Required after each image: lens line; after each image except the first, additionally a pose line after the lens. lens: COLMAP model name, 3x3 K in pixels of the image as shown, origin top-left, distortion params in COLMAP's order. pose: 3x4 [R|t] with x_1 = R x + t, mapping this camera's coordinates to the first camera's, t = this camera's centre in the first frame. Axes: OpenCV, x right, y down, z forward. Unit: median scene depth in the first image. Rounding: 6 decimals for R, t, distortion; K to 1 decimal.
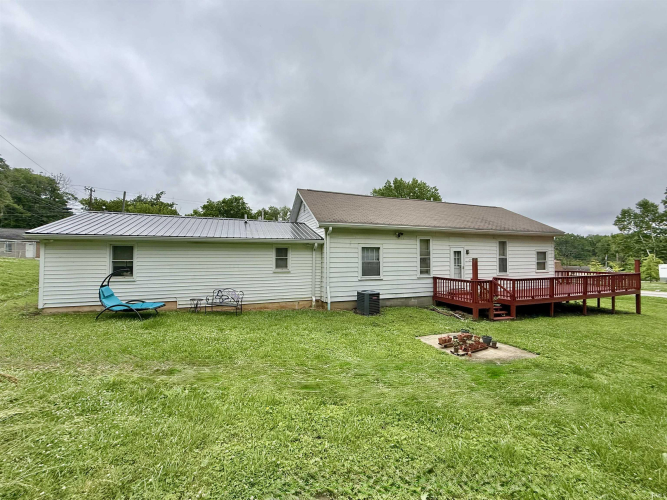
lens RADIAL K [[264.0, 0, 332.1], [0, 264.0, 250.0], [0, 0, 1]] dist [-0.003632, 0.000190]
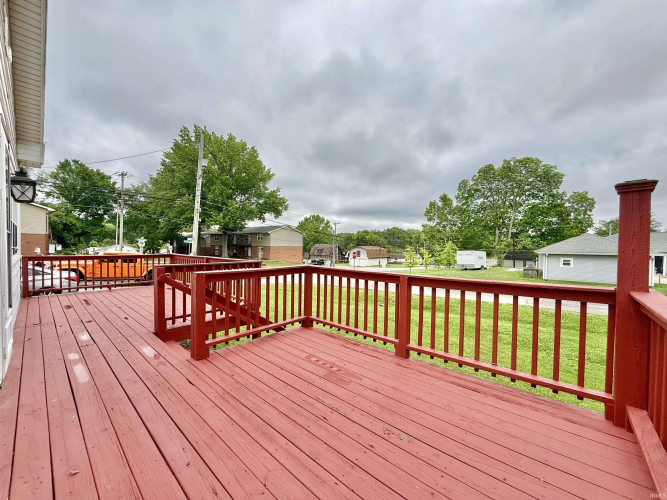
lens RADIAL K [[264.0, 0, 335.6], [0, 264.0, 249.2], [0, 0, 1]] dist [-0.003632, 0.000190]
pose [[0.874450, 0.003713, 0.485101, 0.224703], [-0.023780, 0.999097, 0.035220, 0.014727], [-0.484532, -0.042333, 0.873749, 0.220940]]
